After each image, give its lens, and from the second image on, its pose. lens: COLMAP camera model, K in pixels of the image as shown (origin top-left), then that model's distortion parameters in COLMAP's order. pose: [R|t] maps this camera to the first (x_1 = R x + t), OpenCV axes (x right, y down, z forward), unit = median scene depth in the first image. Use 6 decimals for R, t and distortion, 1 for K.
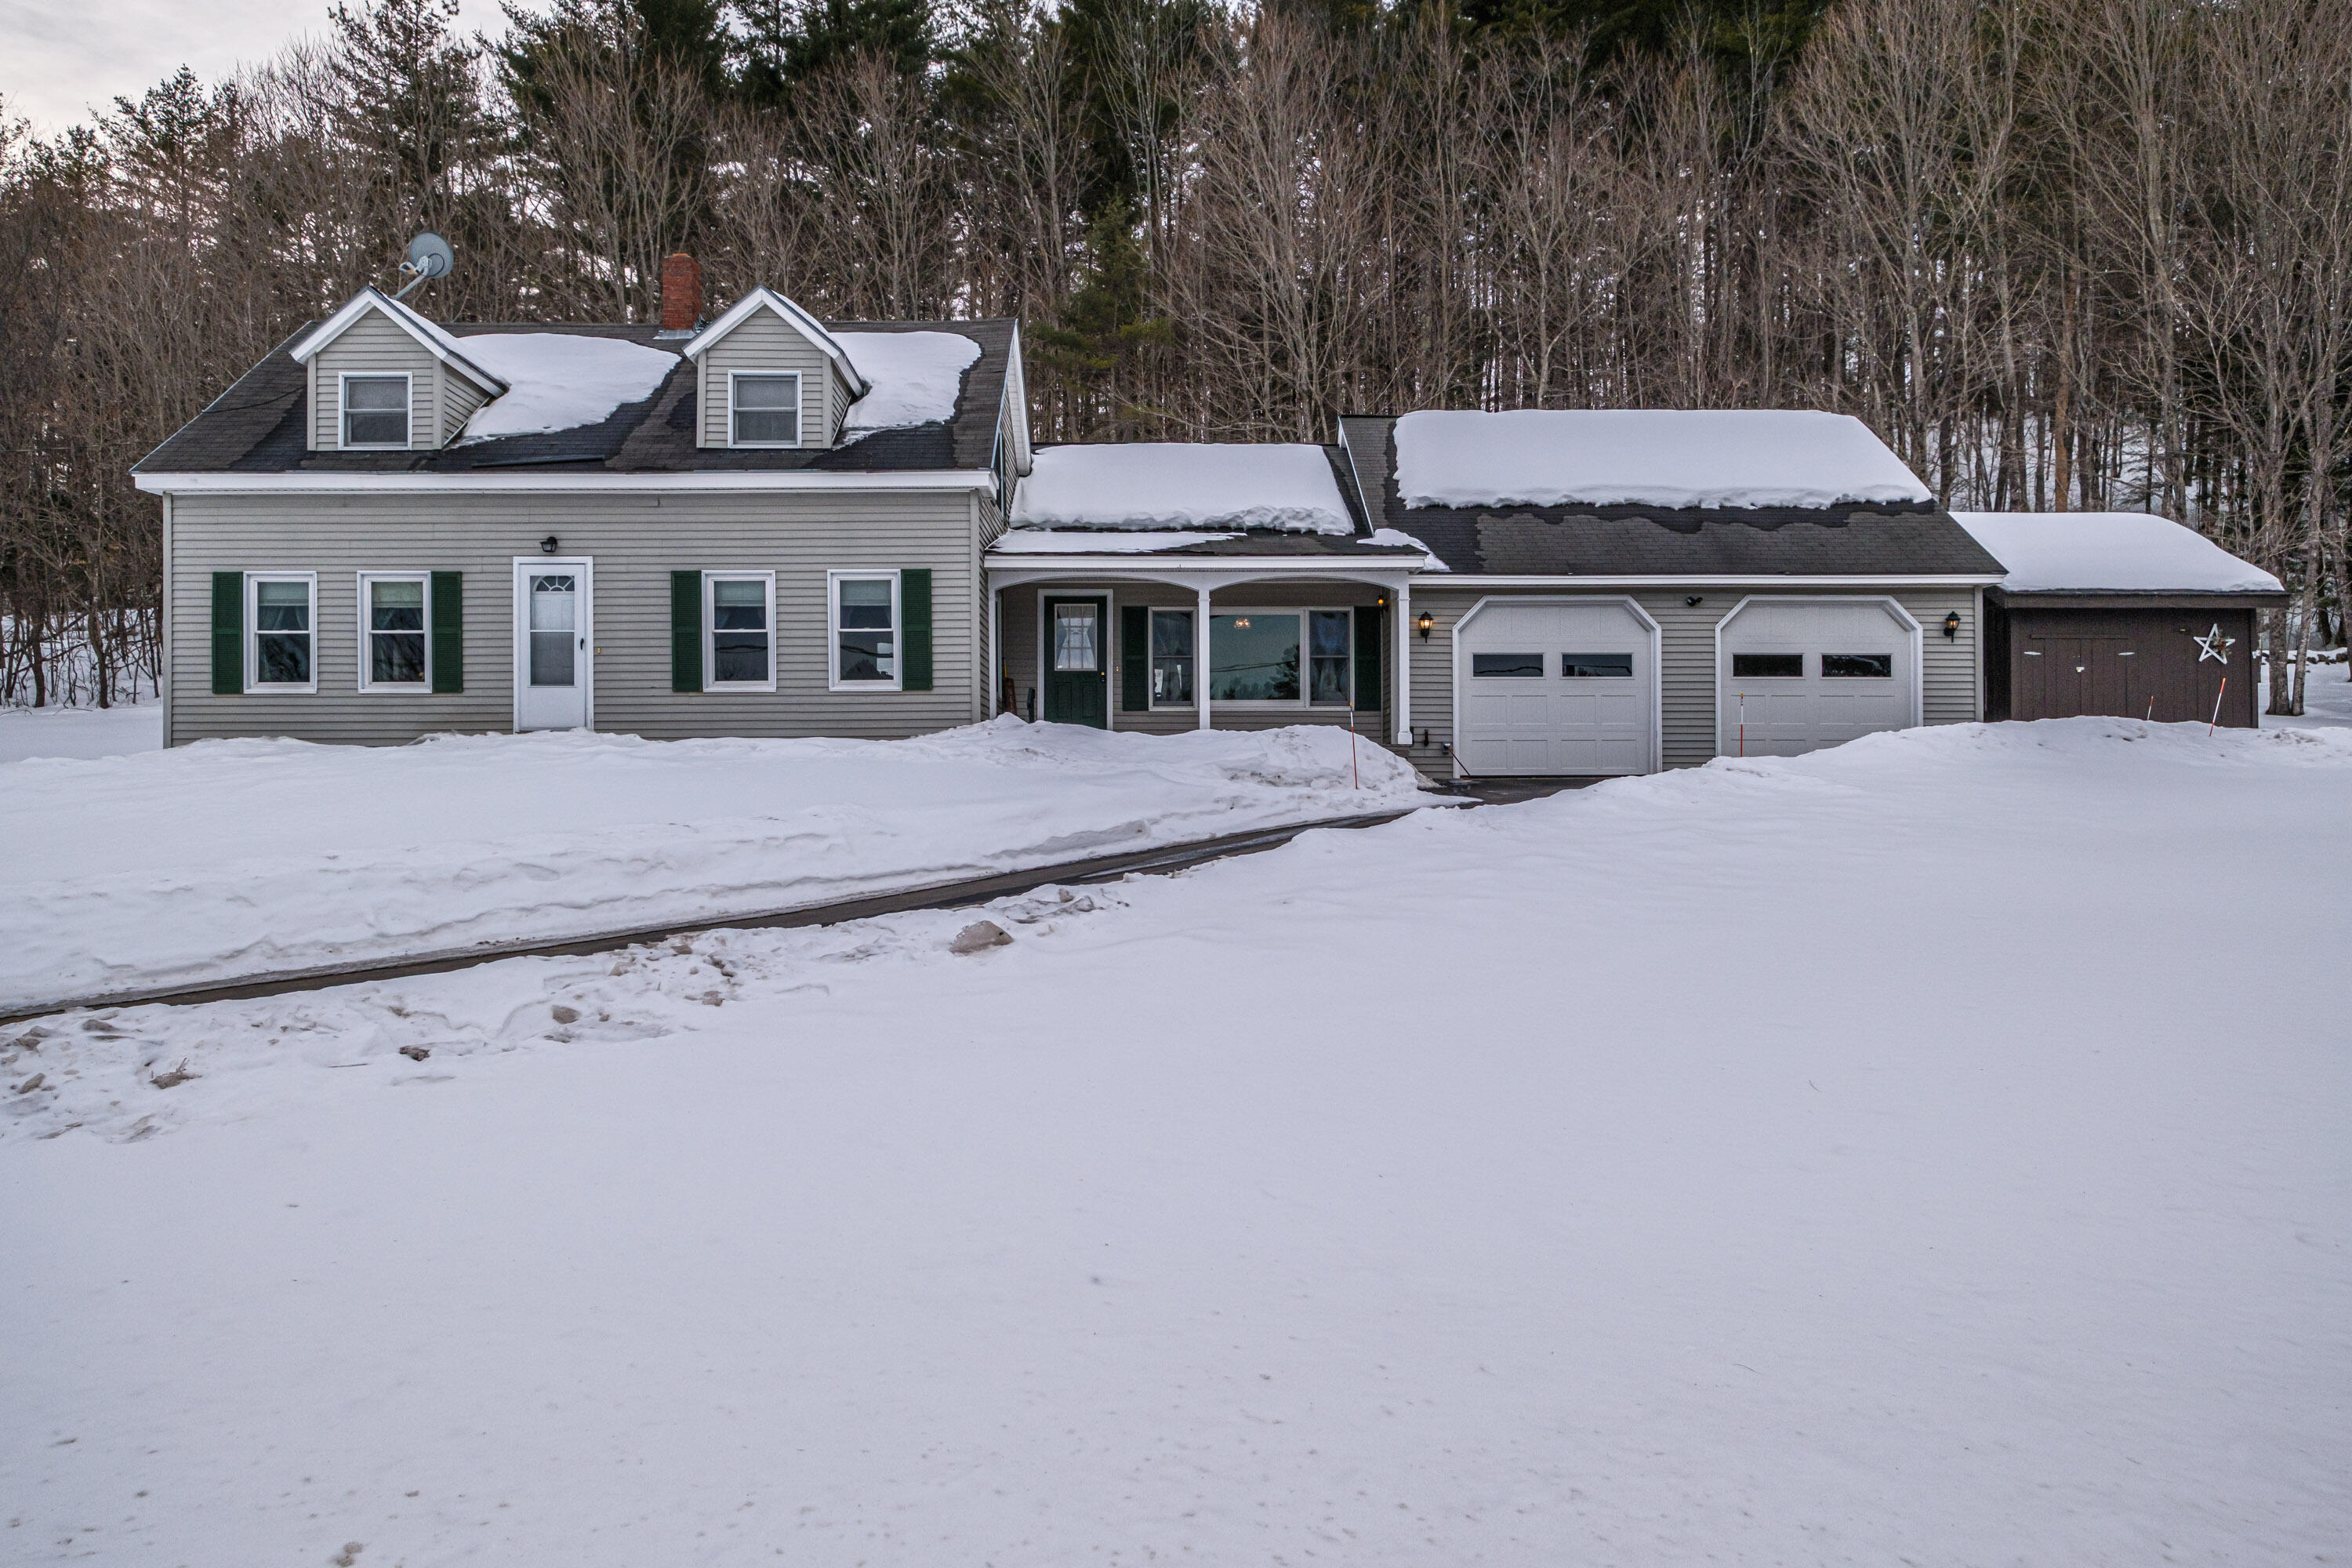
lens RADIAL K [[1455.8, 0, 1175.9], [0, 1455.8, 796.5], [0, 0, 1]] dist [-0.006121, 0.014715]
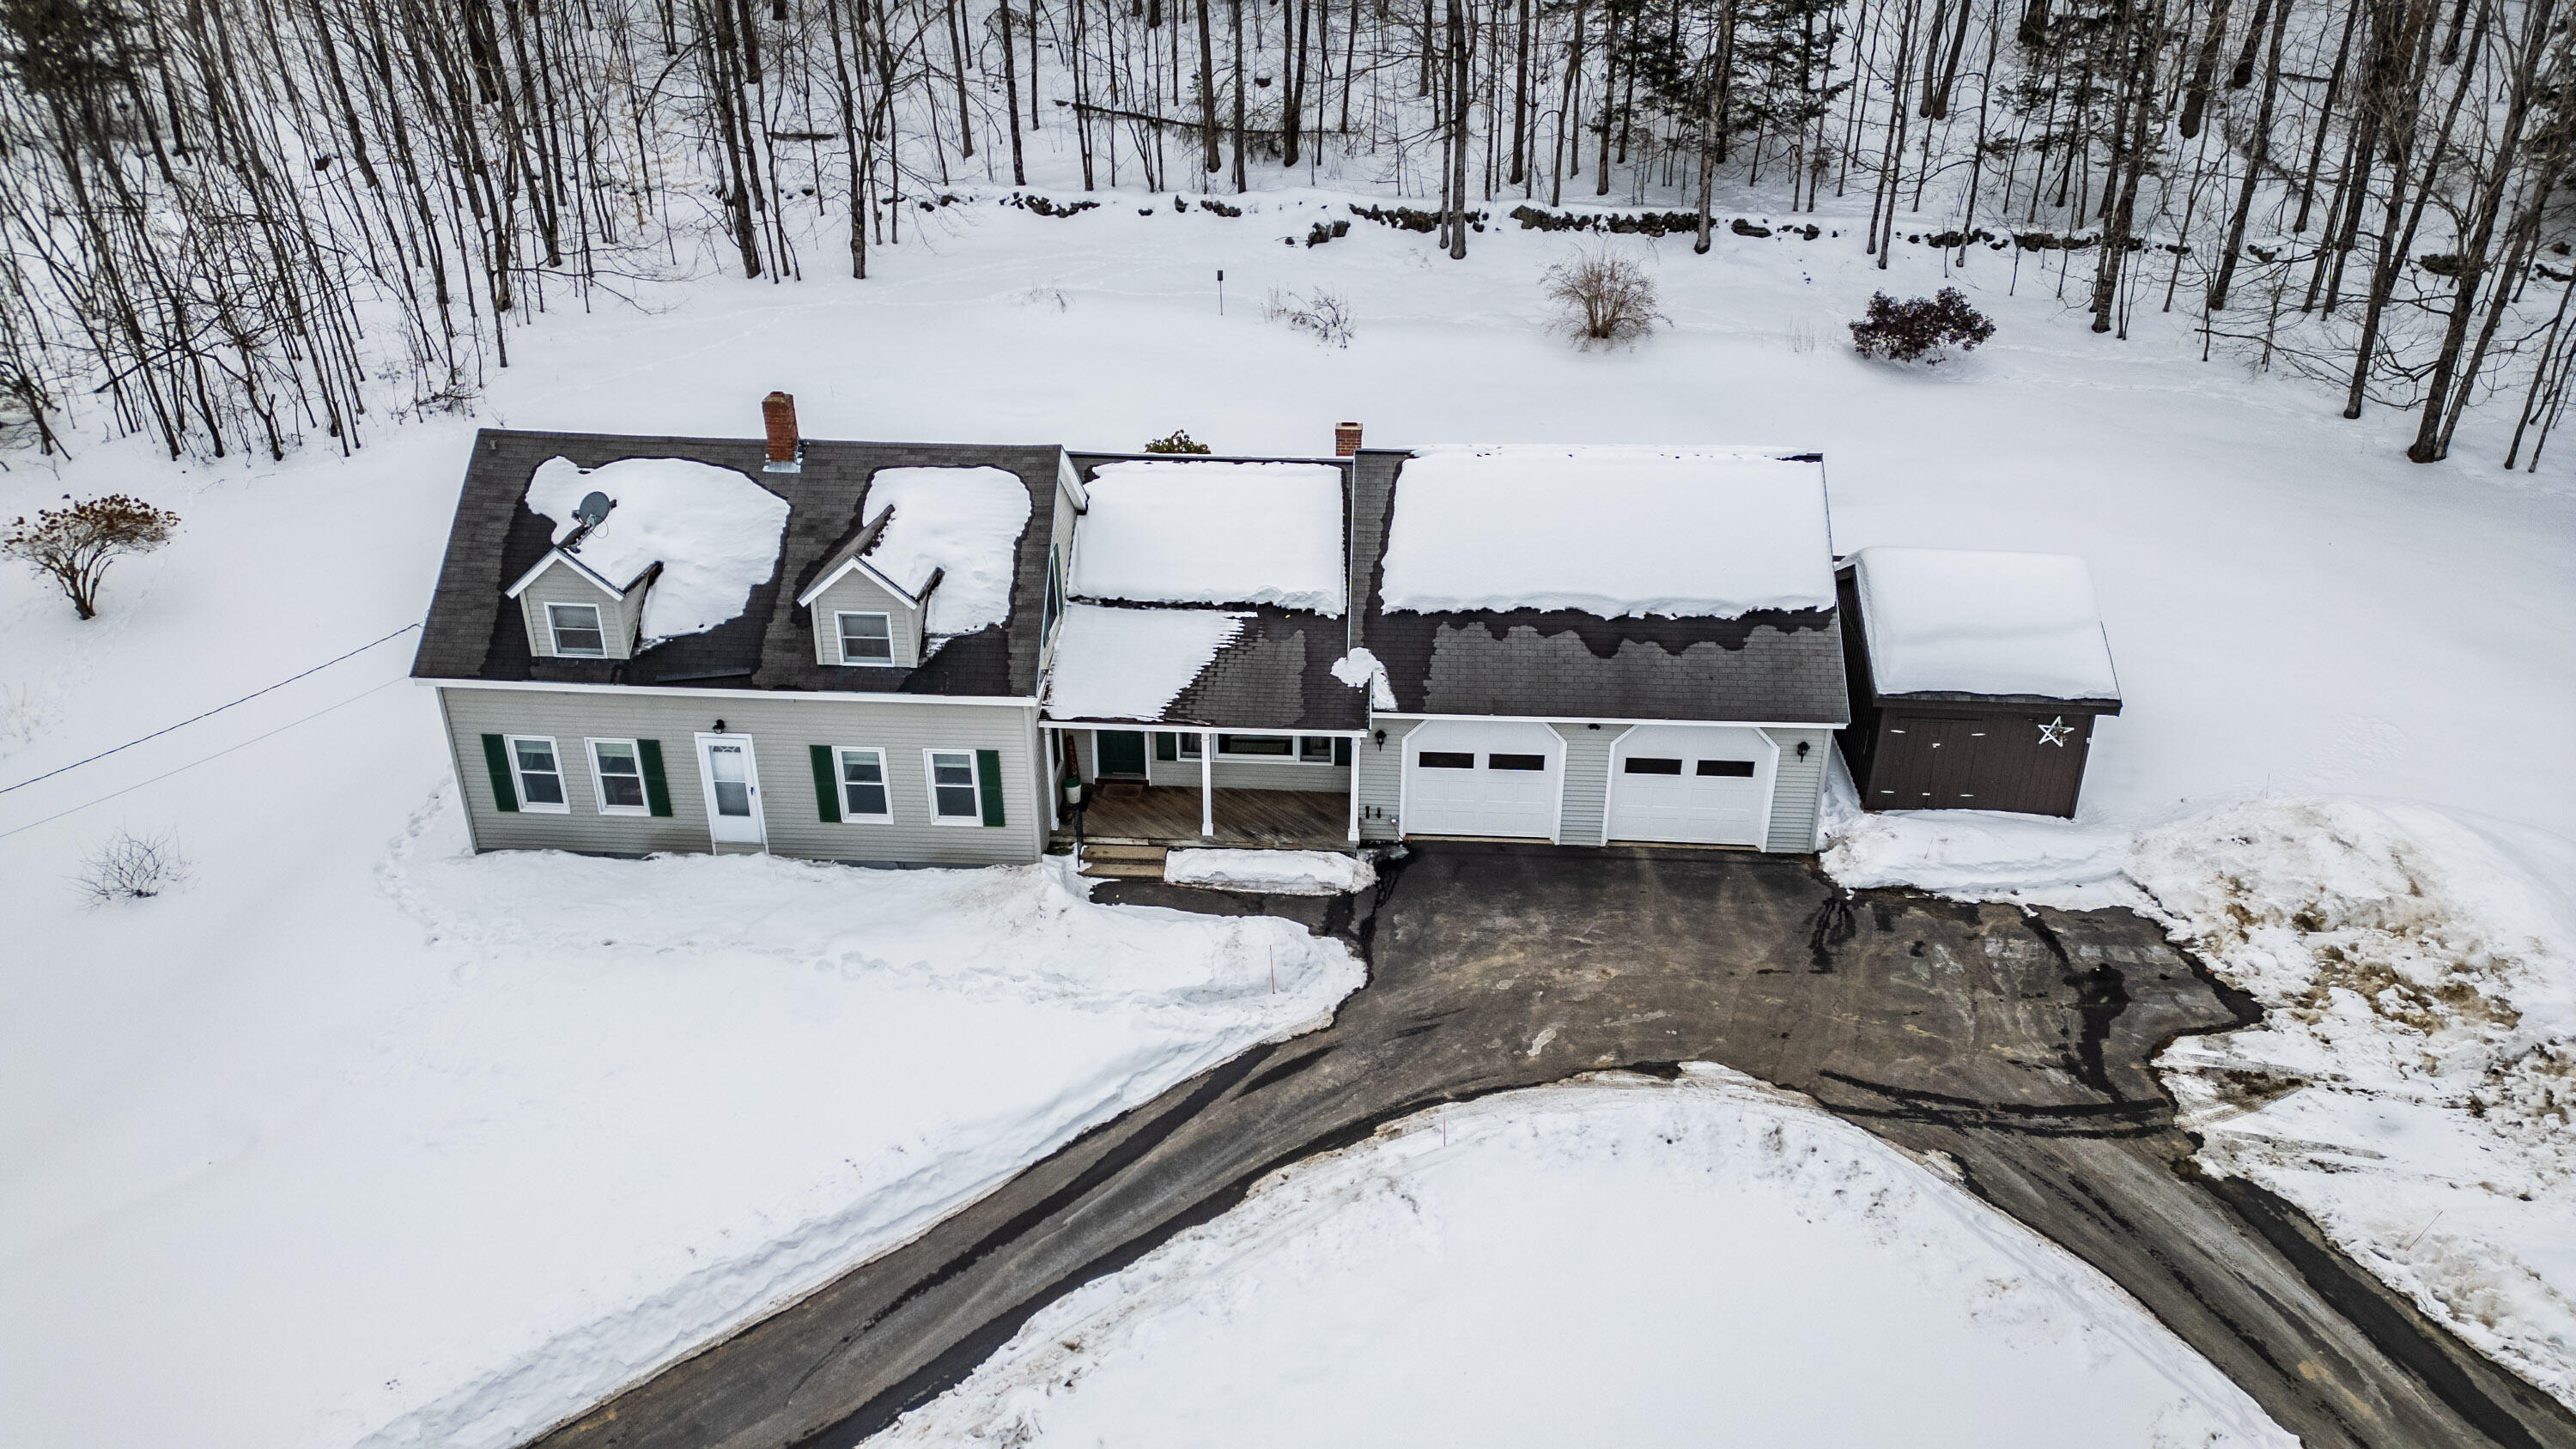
lens RADIAL K [[1772.9, 0, 1277.2], [0, 1772.9, 717.3], [0, 0, 1]] dist [0.116471, -0.129917]
pose [[0.996873, 0.038925, -0.068761, 0.206727], [-0.004019, 0.894087, 0.447875, -0.930698], [0.078912, -0.446198, 0.891448, -0.454722]]
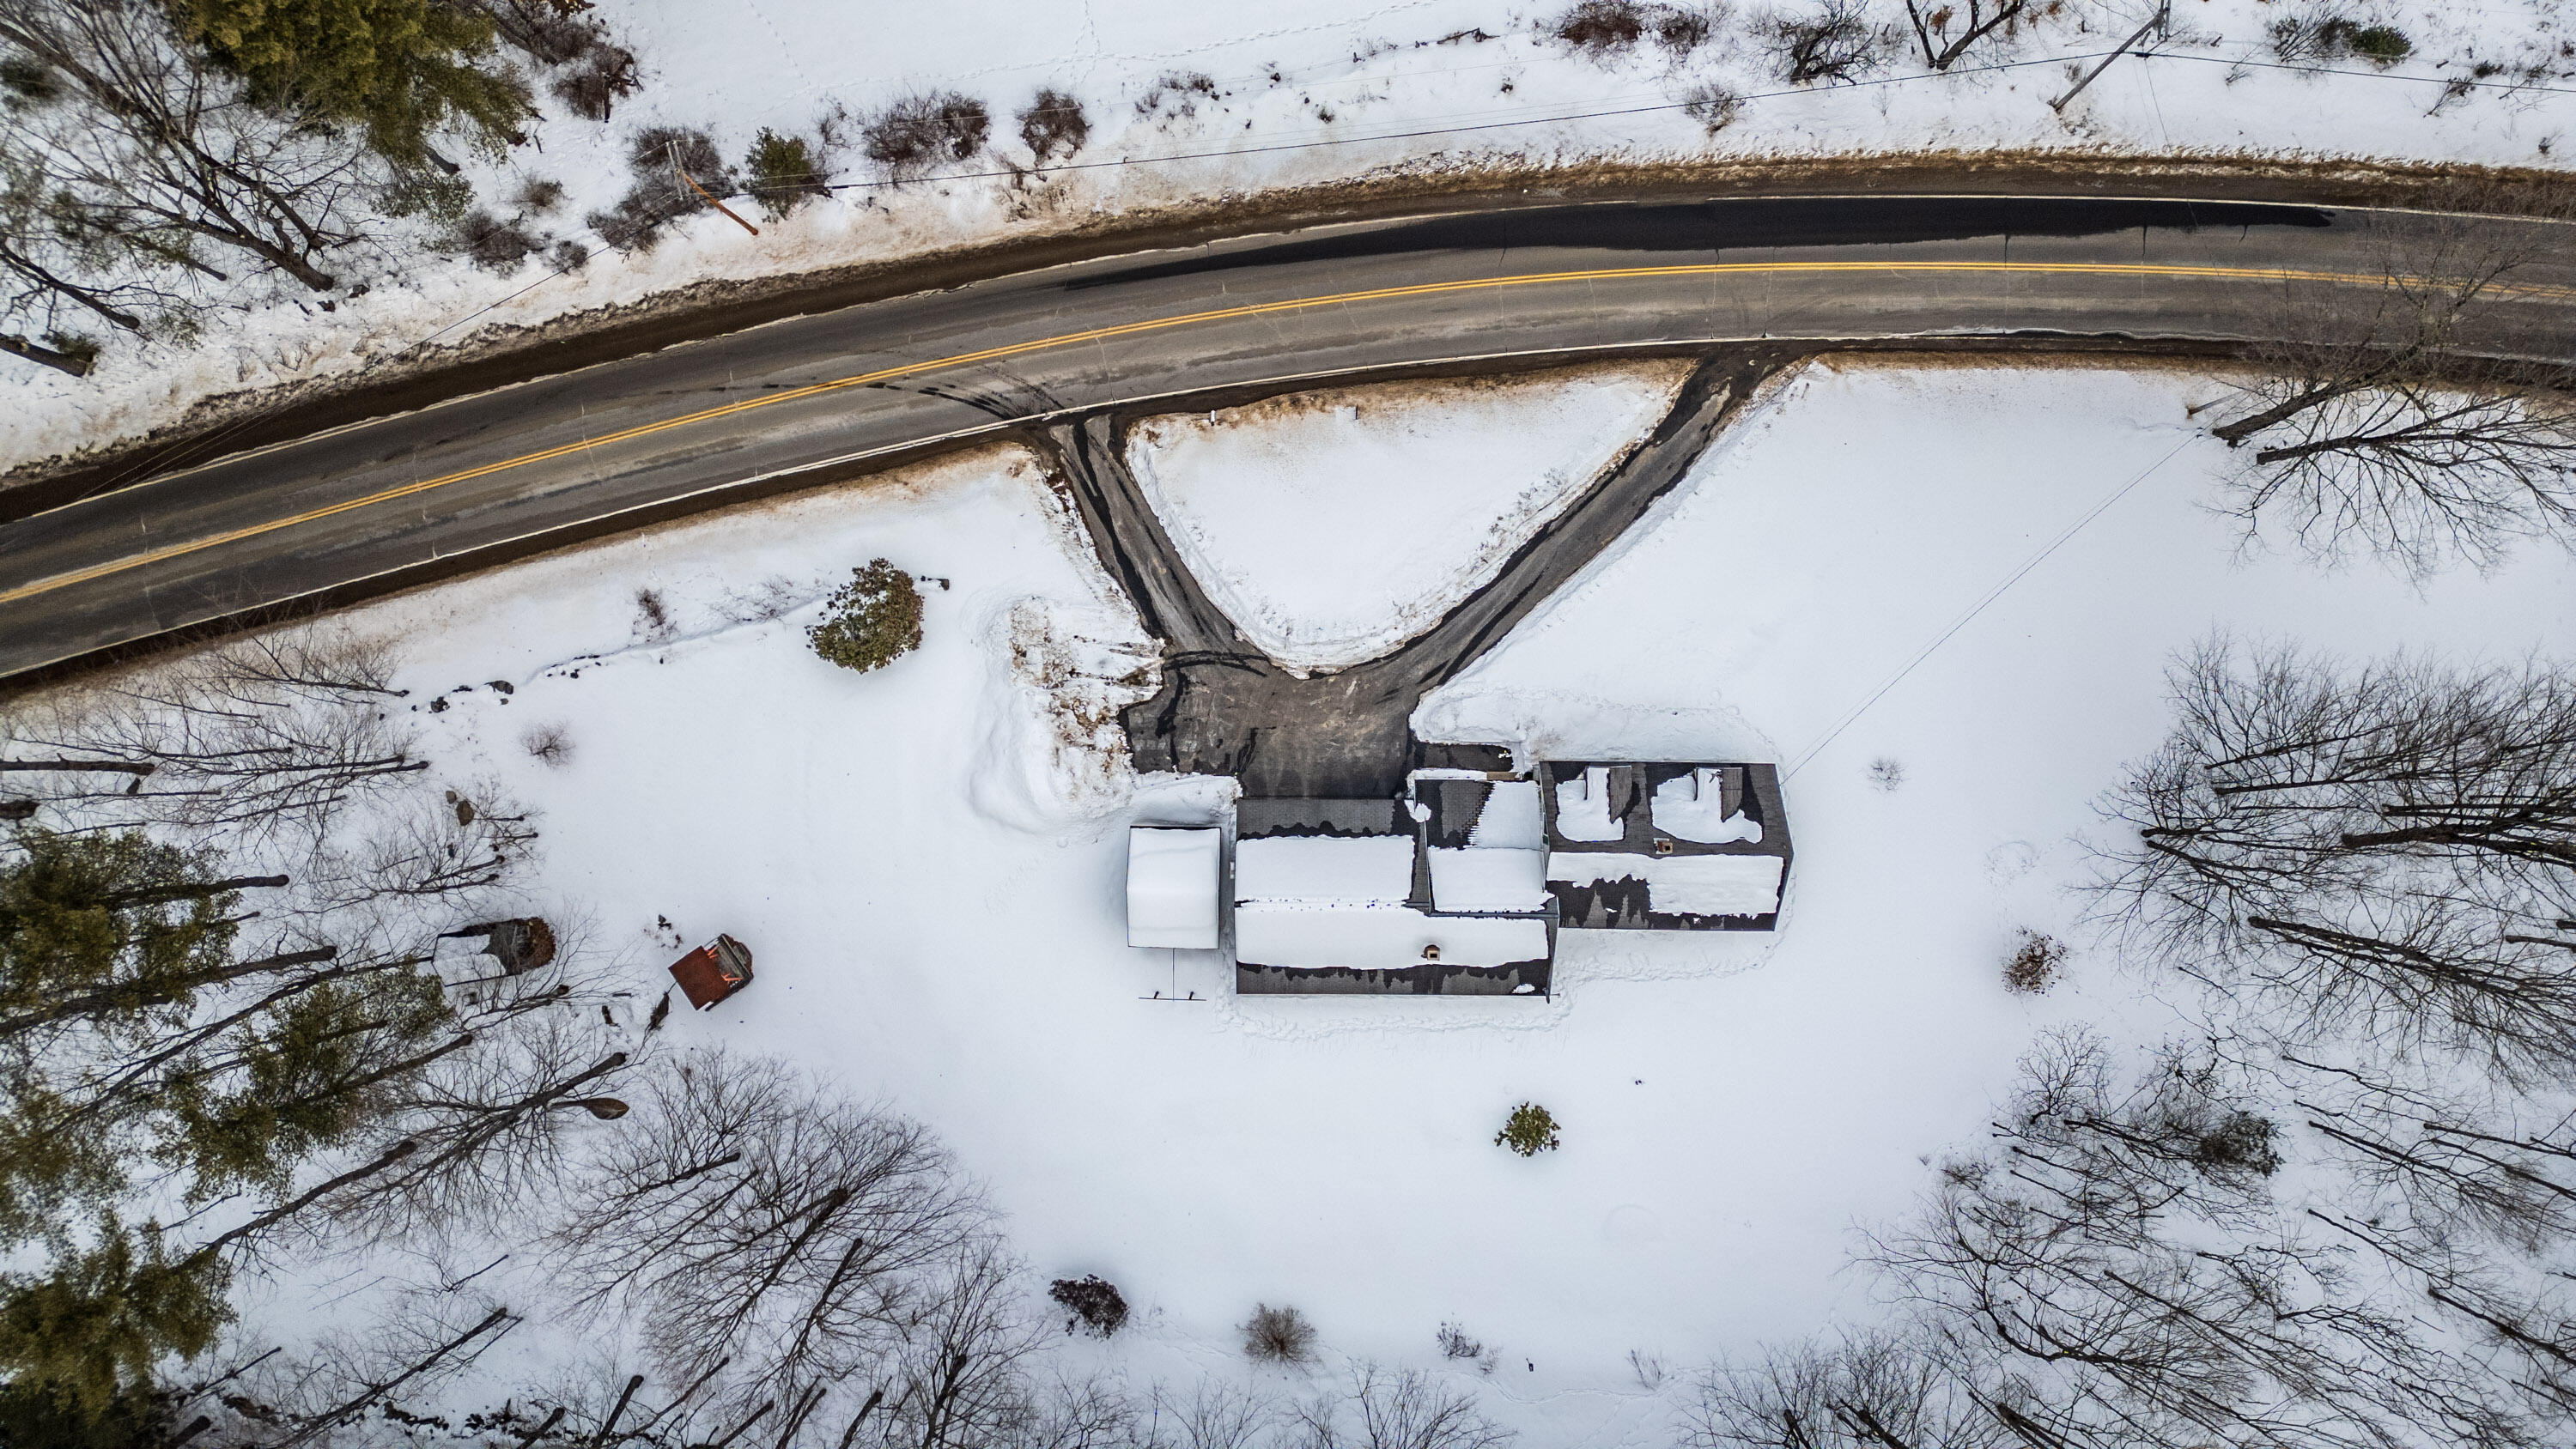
lens RADIAL K [[1772.9, 0, 1277.2], [0, 1772.9, 717.3], [0, 0, 1]] dist [0.116471, -0.129917]
pose [[-0.999727, -0.014675, 0.018190, 0.446513], [0.018257, -0.004410, 0.999824, -4.647161], [-0.014592, 0.999883, 0.004677, 0.856497]]
